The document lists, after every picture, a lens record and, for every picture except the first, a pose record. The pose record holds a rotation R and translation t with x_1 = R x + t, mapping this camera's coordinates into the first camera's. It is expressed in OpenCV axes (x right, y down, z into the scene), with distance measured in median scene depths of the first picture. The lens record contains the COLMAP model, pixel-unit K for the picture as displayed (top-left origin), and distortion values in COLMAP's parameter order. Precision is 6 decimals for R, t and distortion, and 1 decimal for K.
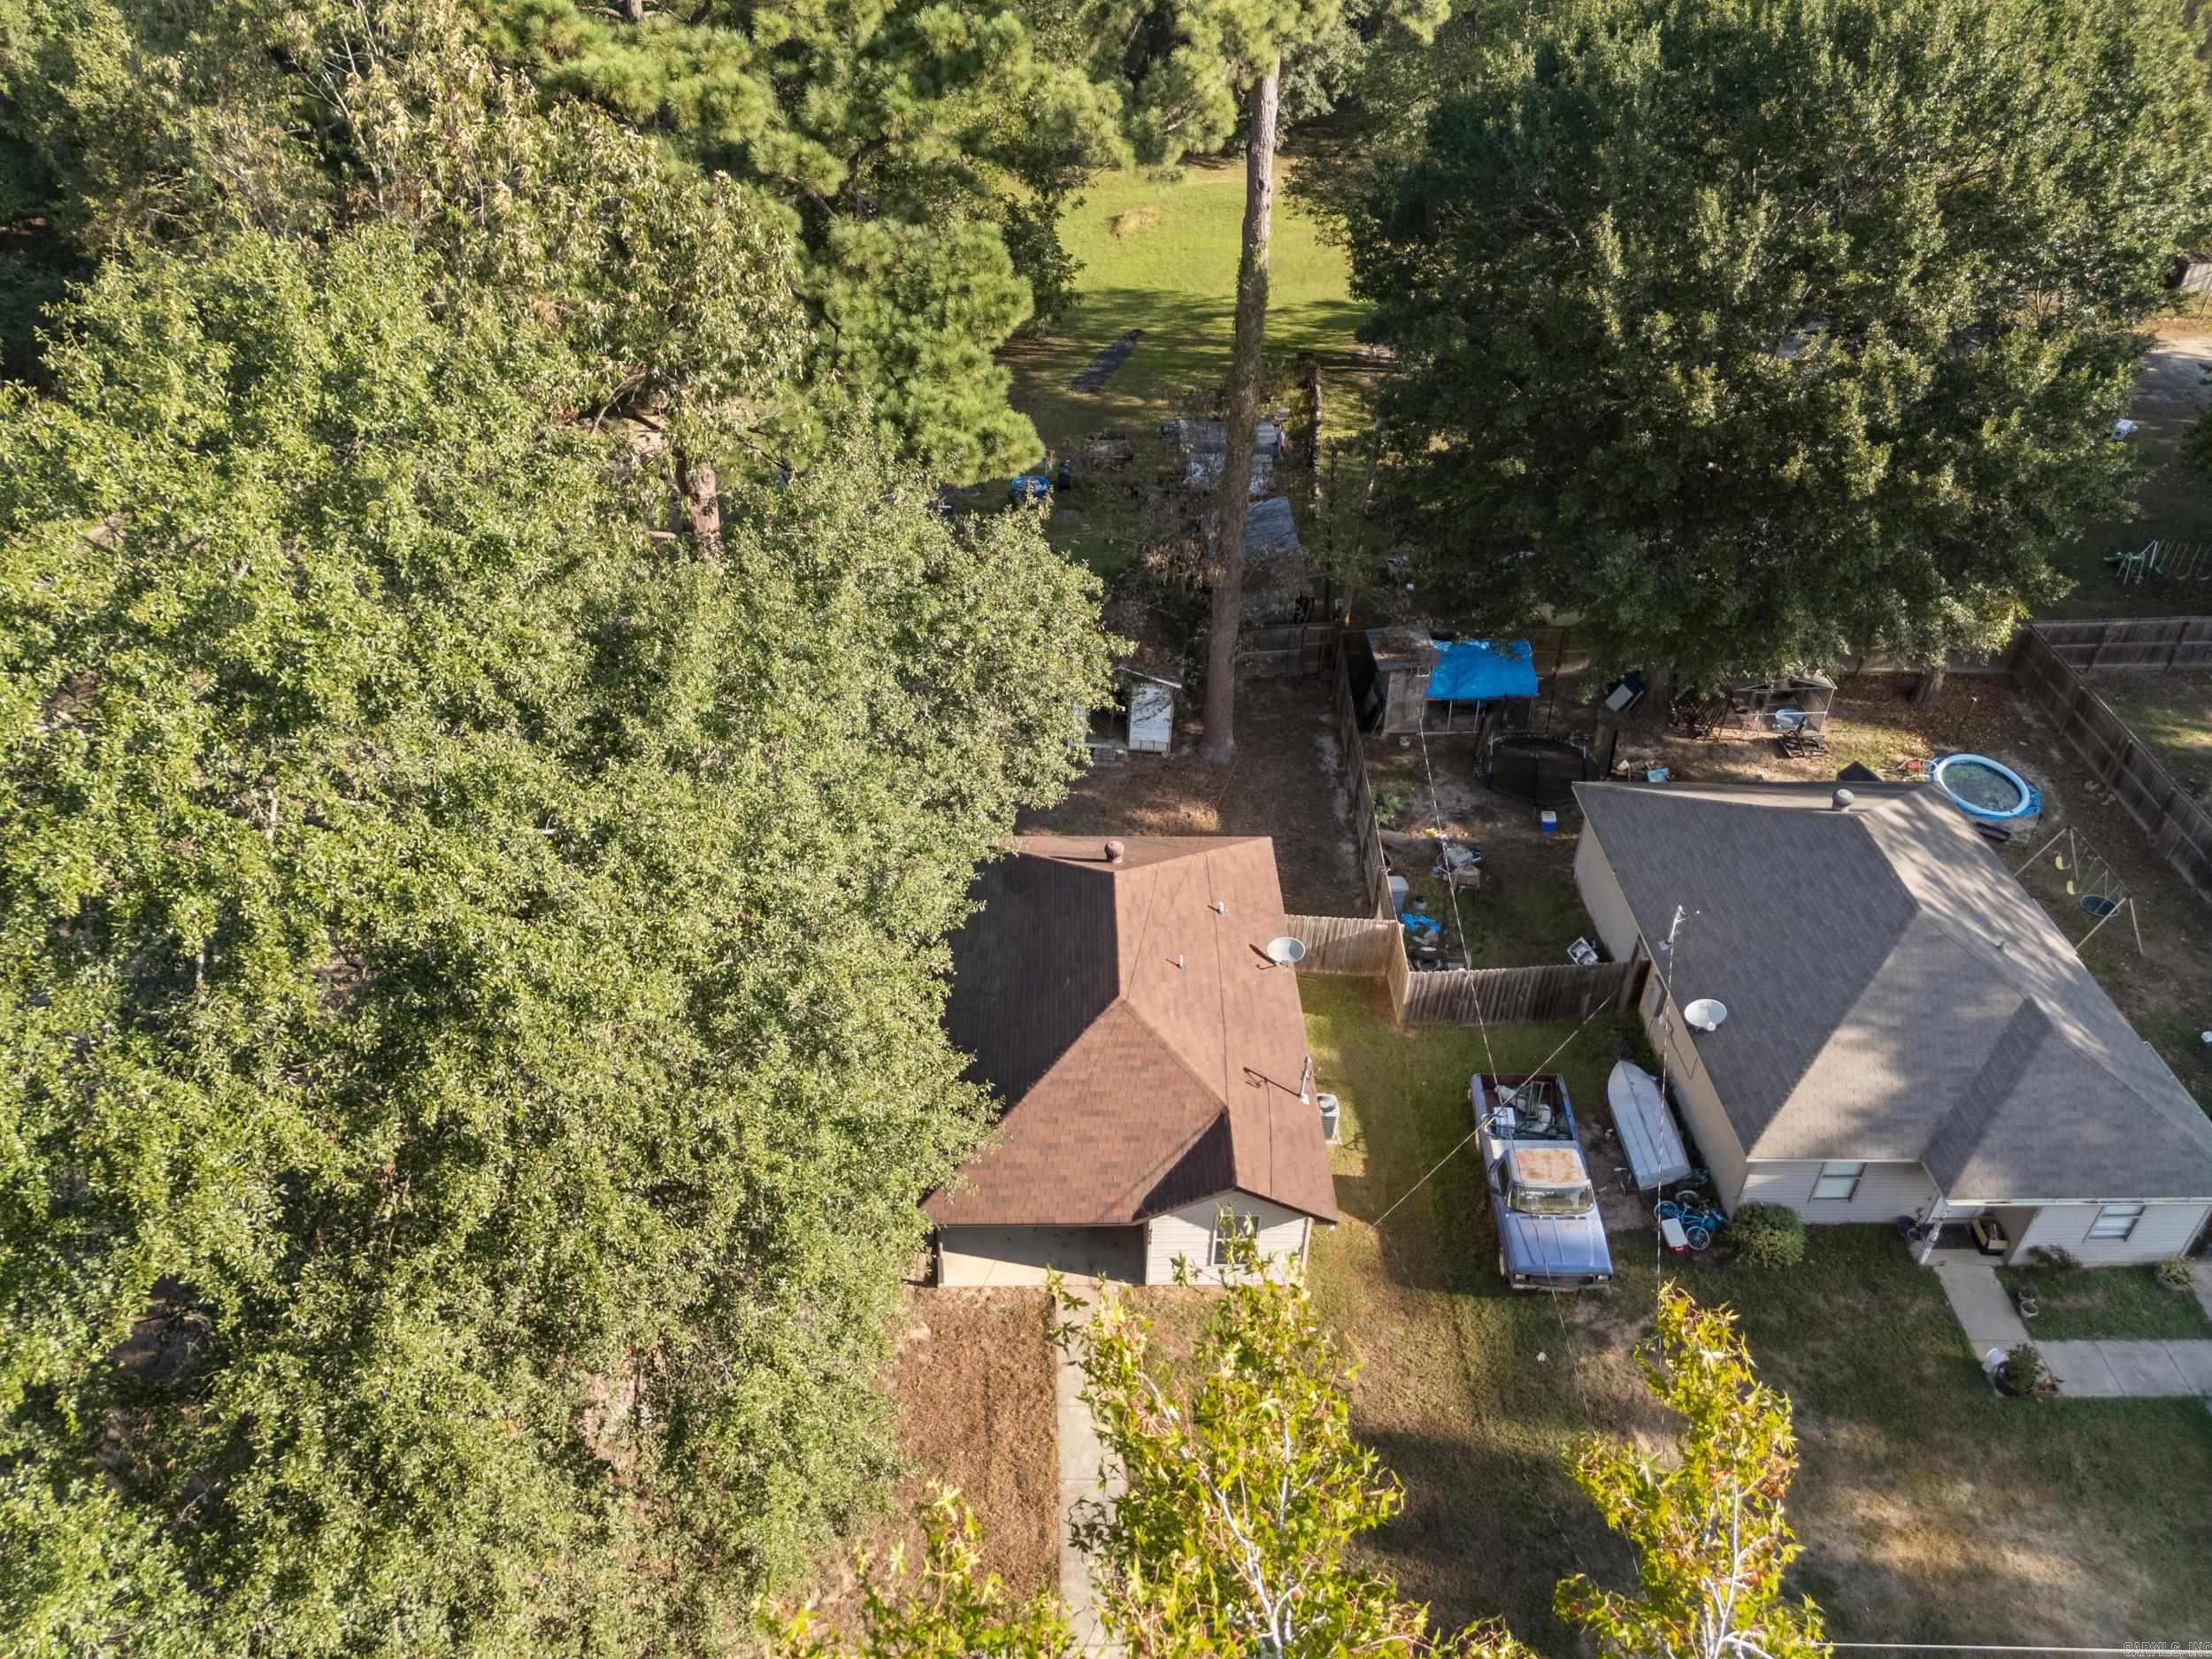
lens RADIAL K [[1612.0, 0, 1102.7], [0, 1612.0, 825.1], [0, 0, 1]] dist [0.070238, -0.058212]
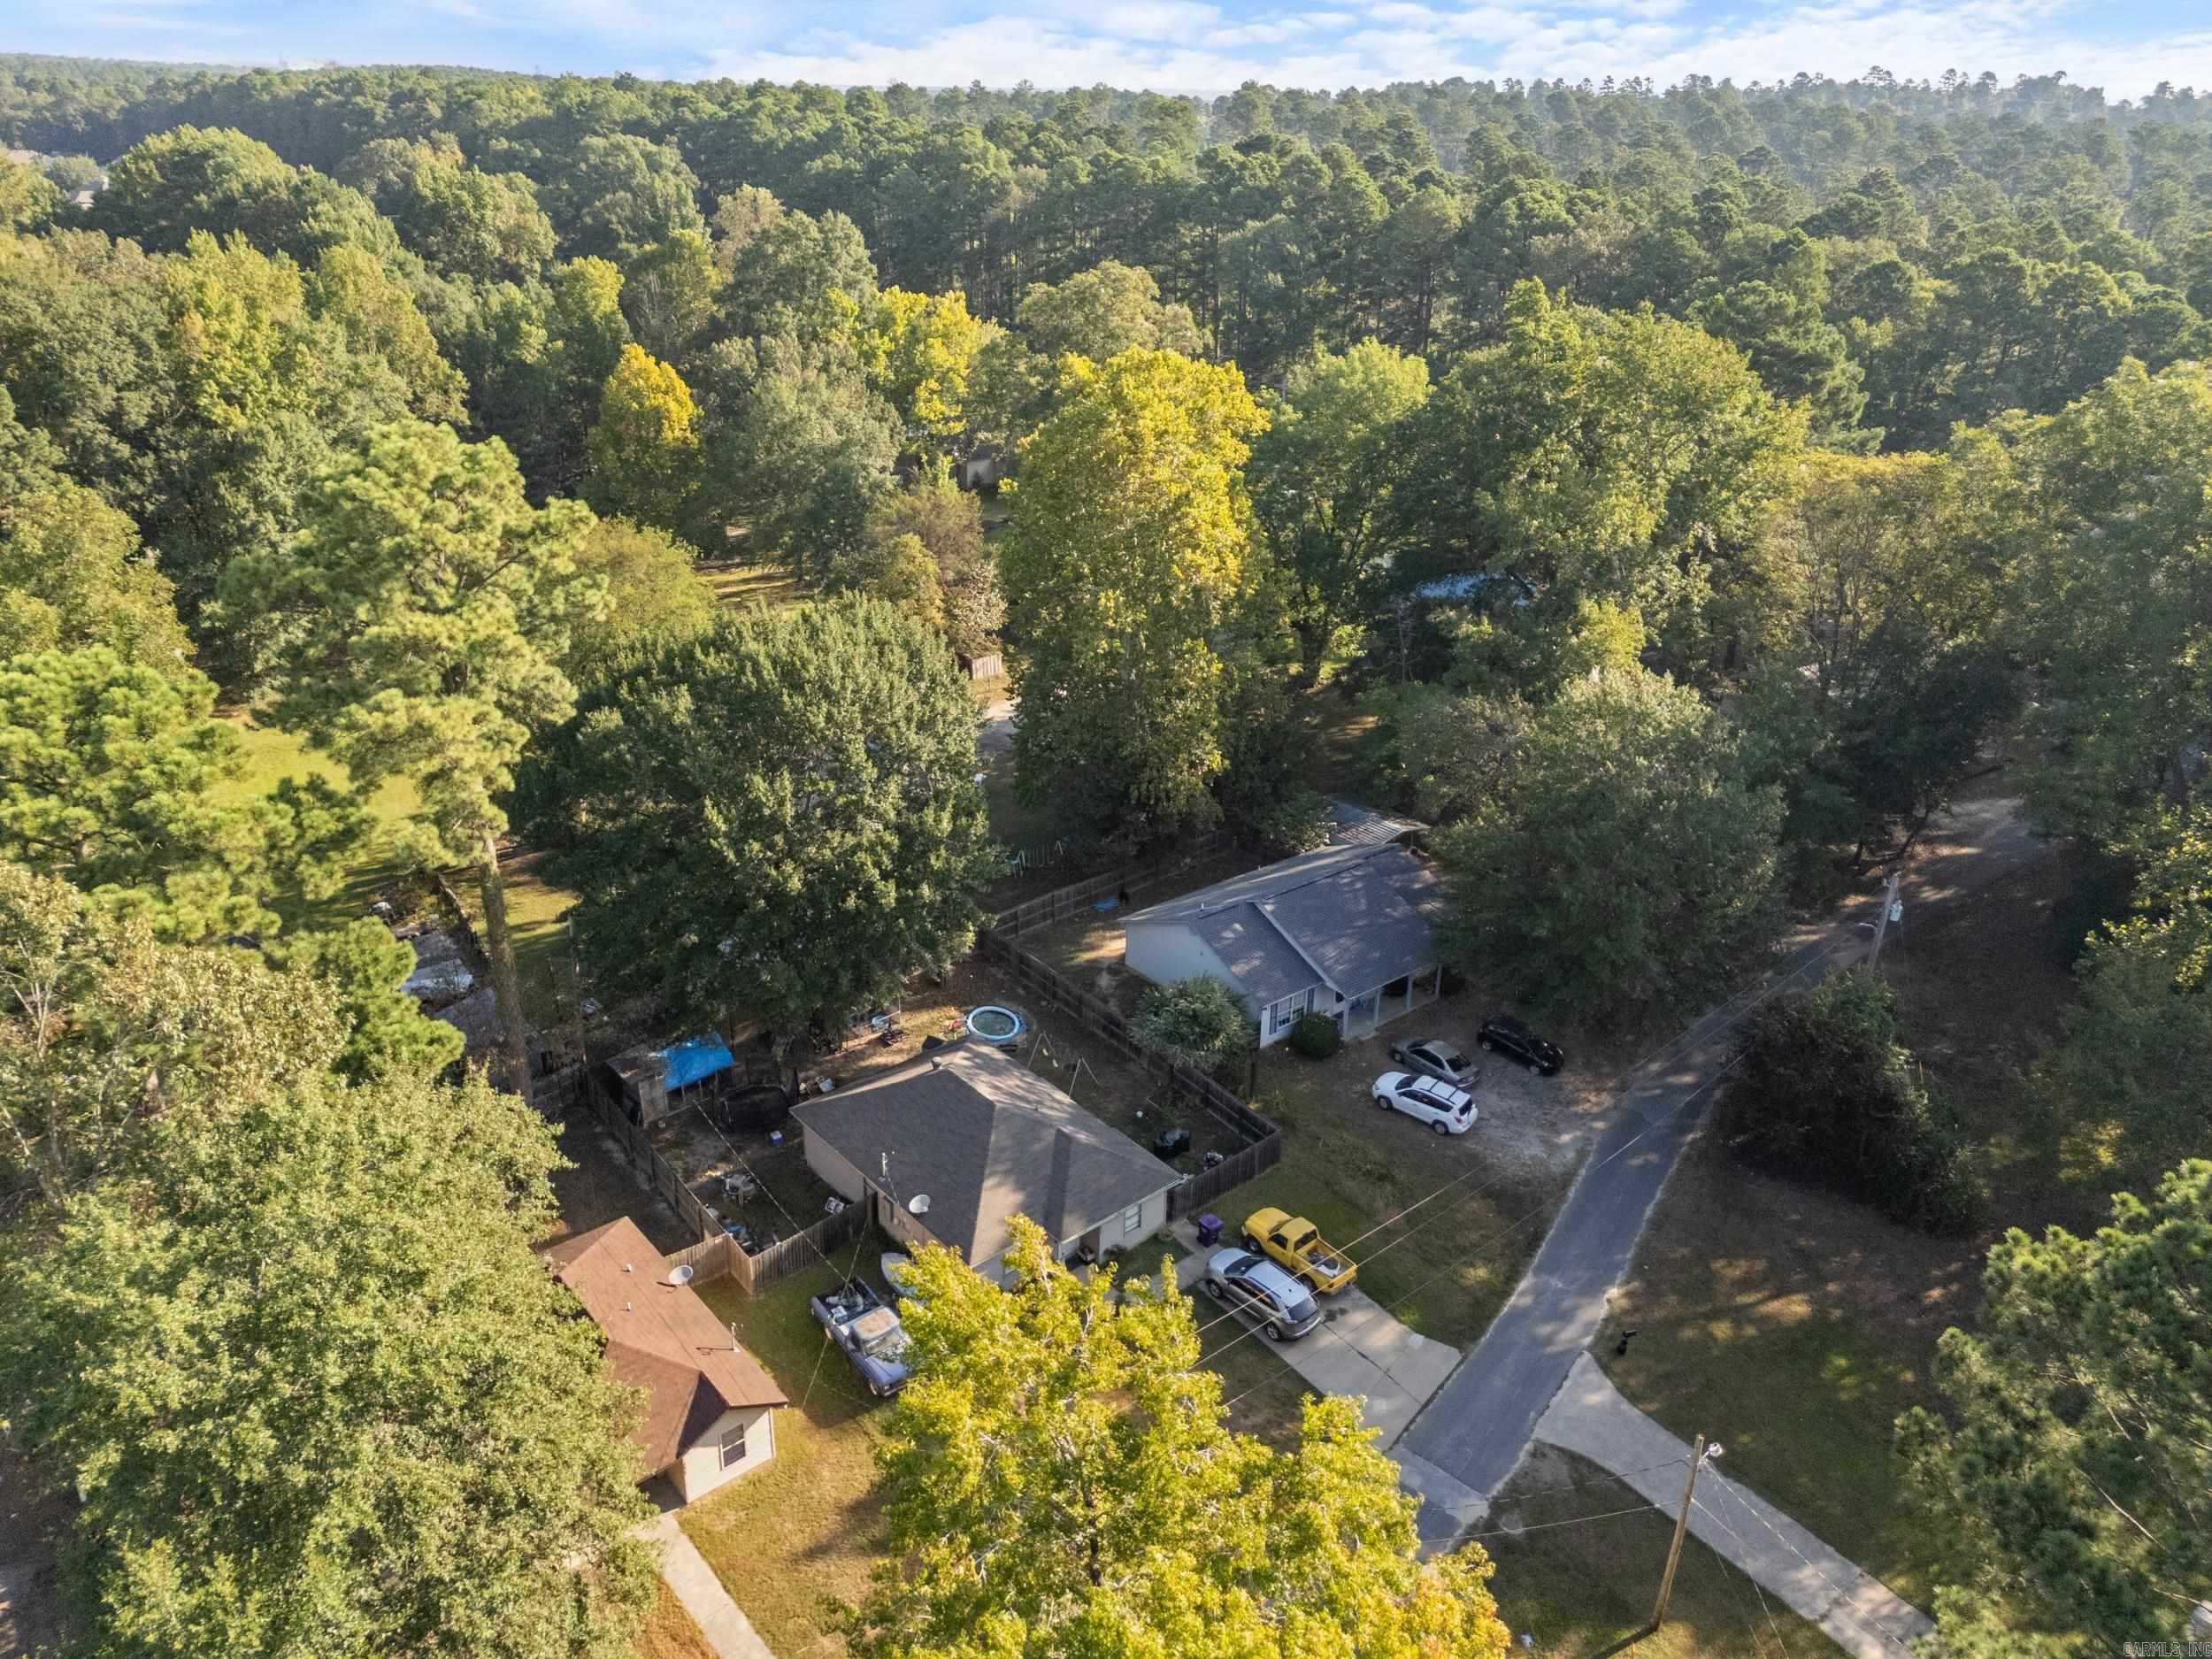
lens RADIAL K [[1612.0, 0, 1102.7], [0, 1612.0, 825.1], [0, 0, 1]] dist [0.070238, -0.058212]
pose [[0.781706, -0.263015, 0.565473, -0.348347], [0.370933, 0.924984, -0.082543, -0.044657], [-0.501343, 0.274277, 0.820626, -0.634919]]
